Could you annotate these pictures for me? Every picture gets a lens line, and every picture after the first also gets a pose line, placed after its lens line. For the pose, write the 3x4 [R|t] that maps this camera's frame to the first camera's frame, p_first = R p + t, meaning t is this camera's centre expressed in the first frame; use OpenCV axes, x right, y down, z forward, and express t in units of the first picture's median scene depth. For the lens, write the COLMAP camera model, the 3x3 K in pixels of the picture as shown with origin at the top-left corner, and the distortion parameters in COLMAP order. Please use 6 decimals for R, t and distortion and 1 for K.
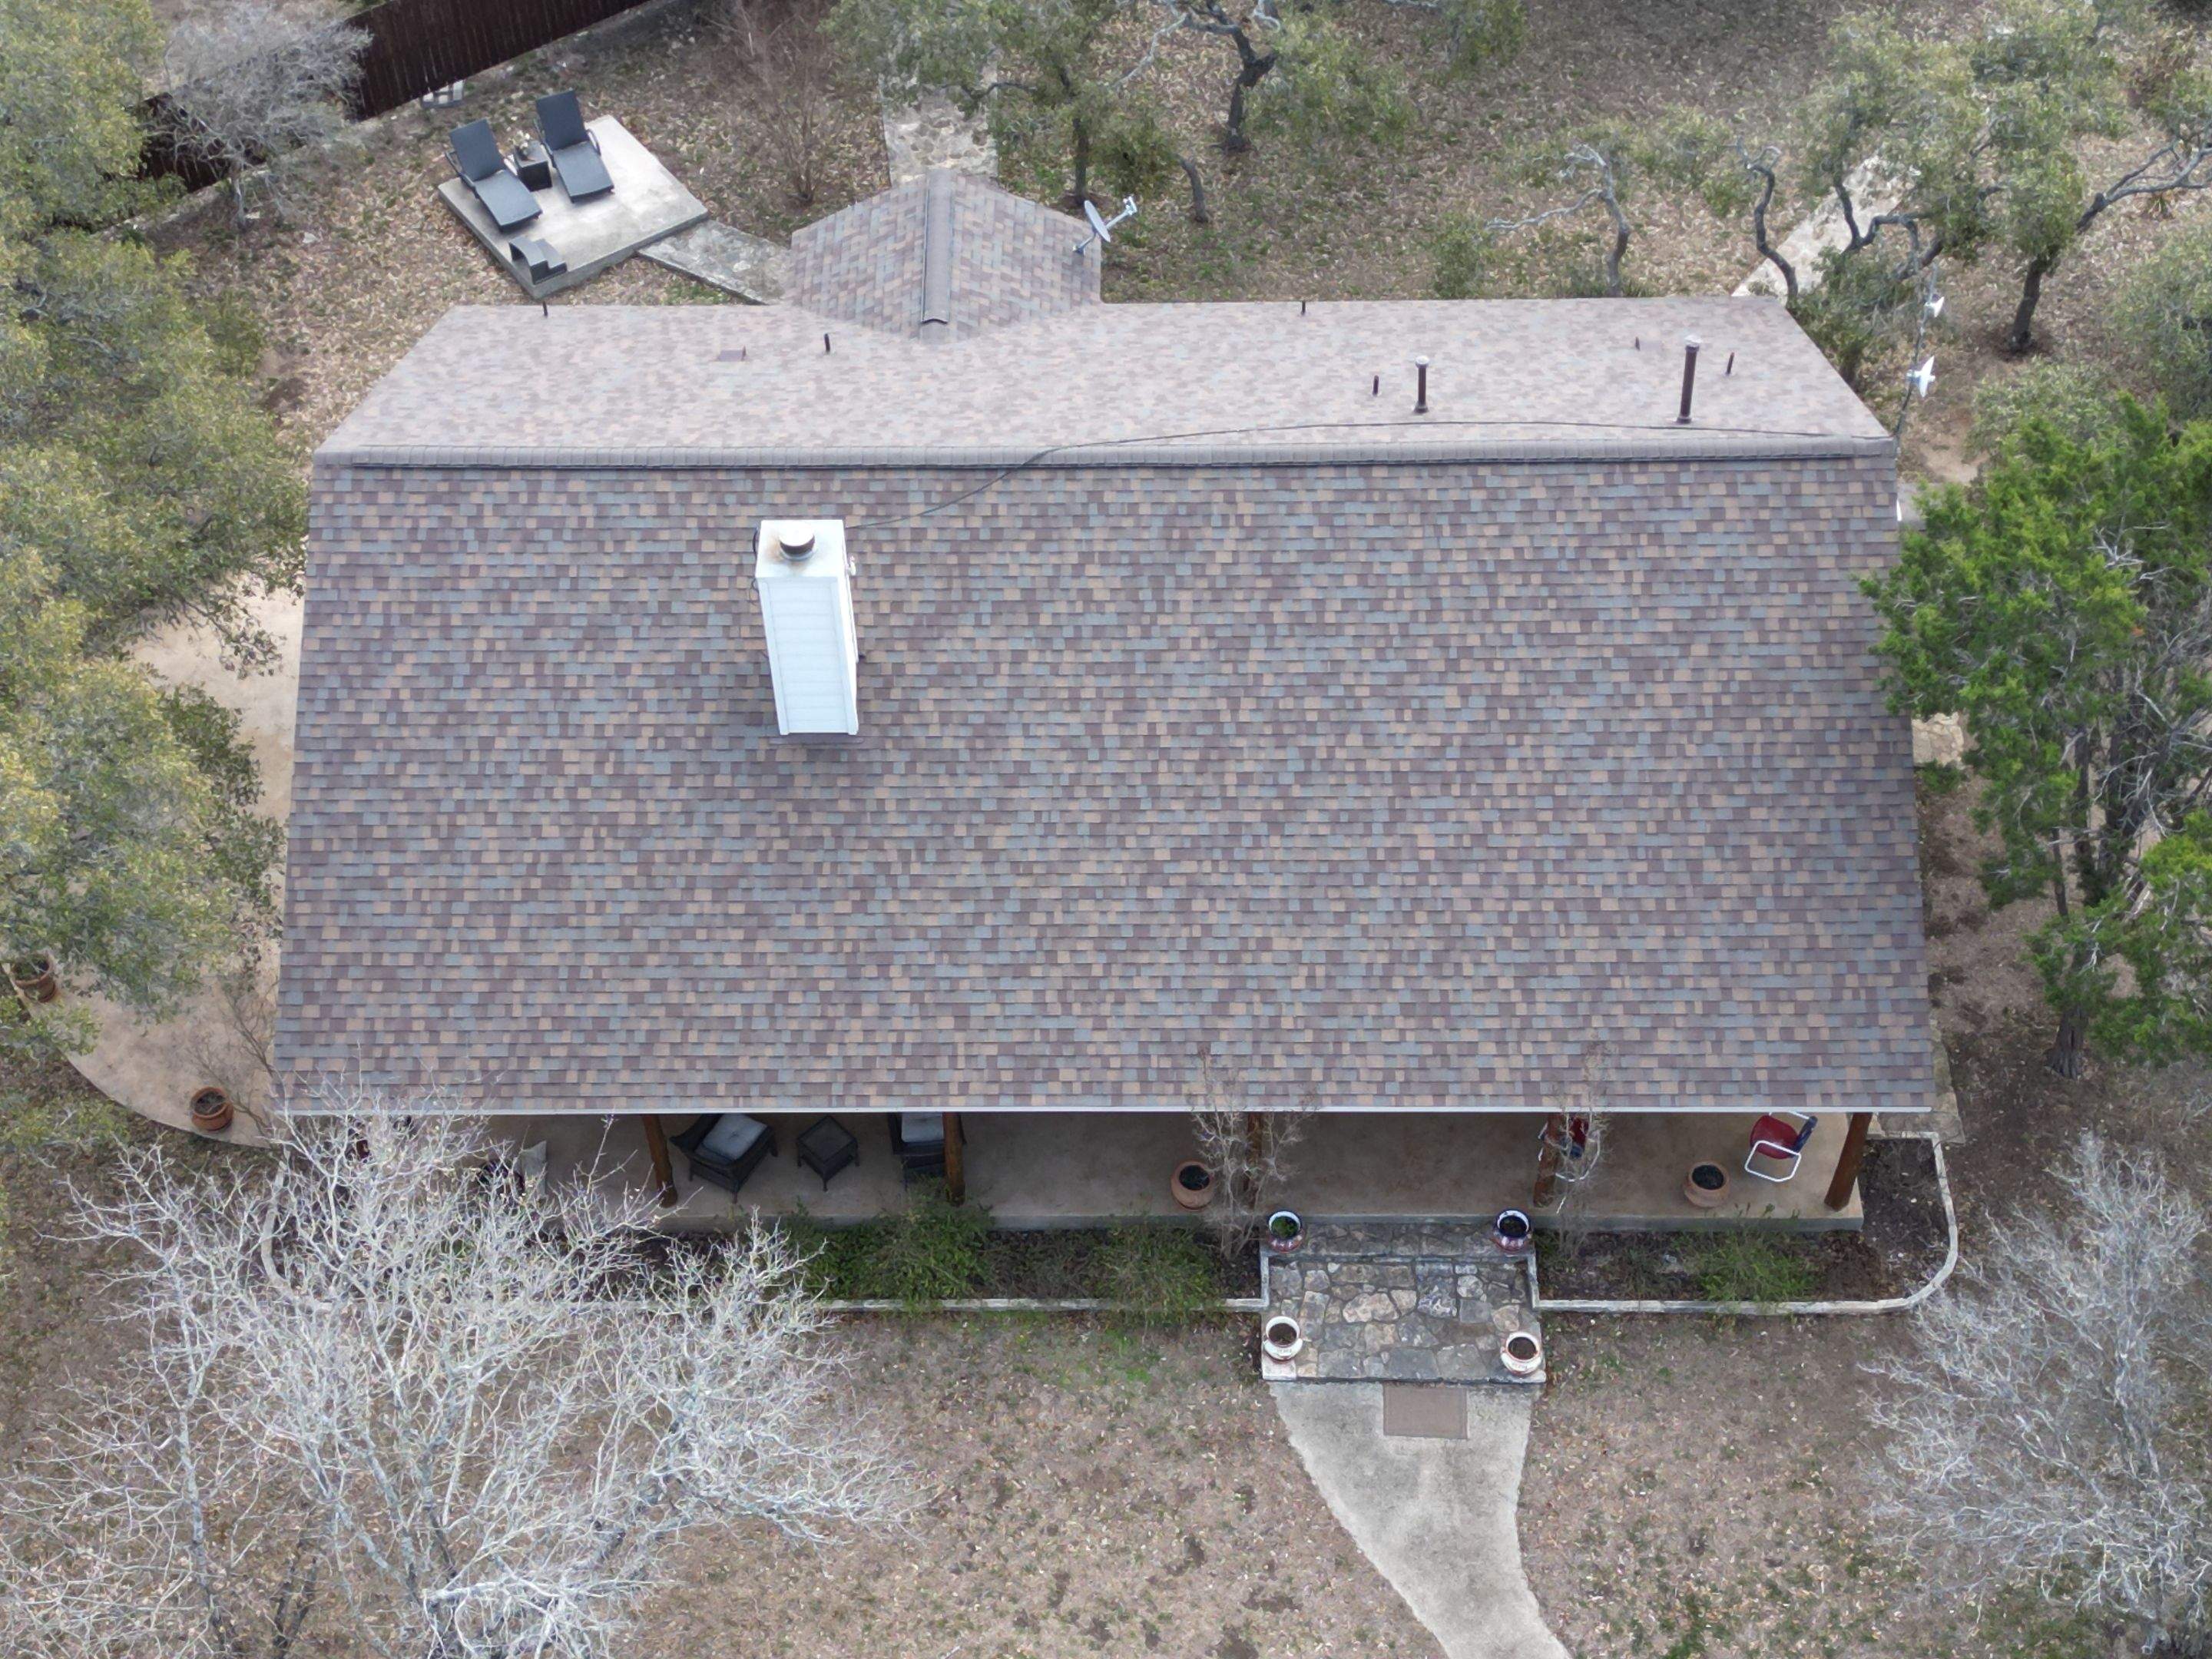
lens RADIAL K [[3064.3, 0, 1102.9], [0, 3064.3, 834.2], [0, 0, 1]] dist [0.108695, 0.000000]
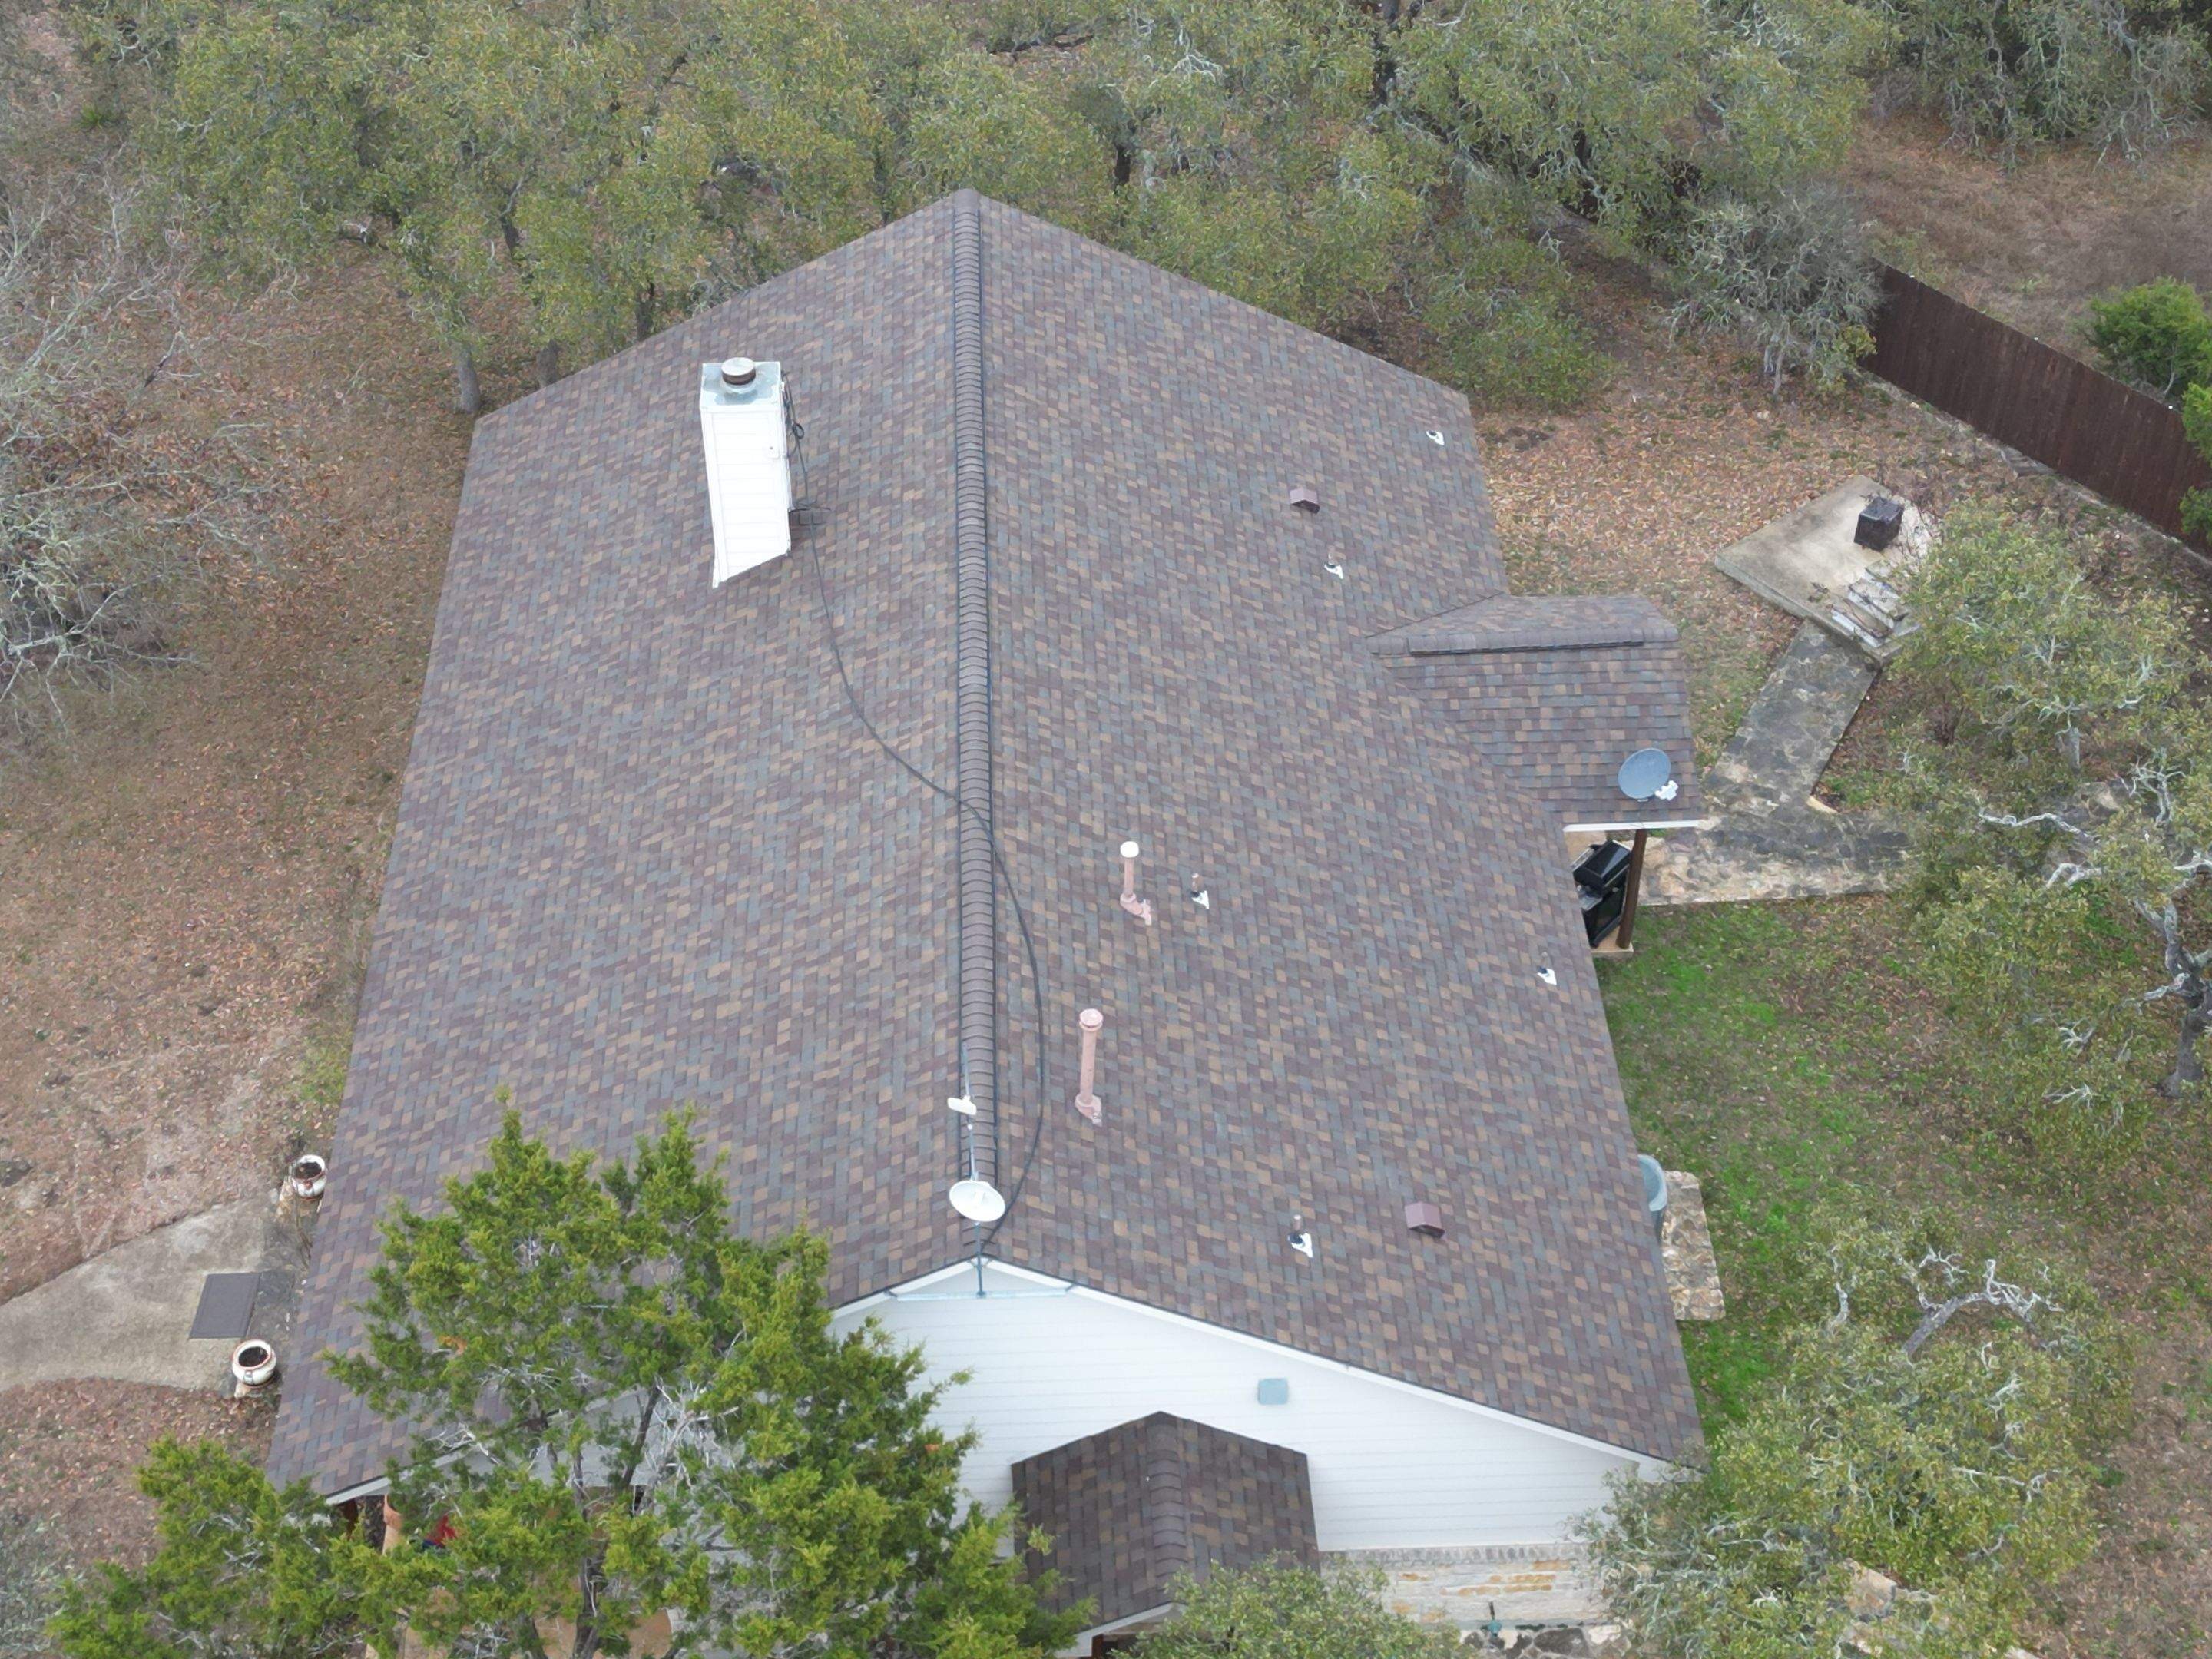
lens RADIAL K [[3064.3, 0, 1101.7], [0, 3064.3, 835.5], [0, 0, 1]] dist [0.108695, 0.000000]
pose [[0.051829, 0.682529, -0.729018, 0.752240], [-0.752905, 0.506292, 0.420478, -0.529665], [0.656085, 0.527089, 0.540120, 0.564323]]
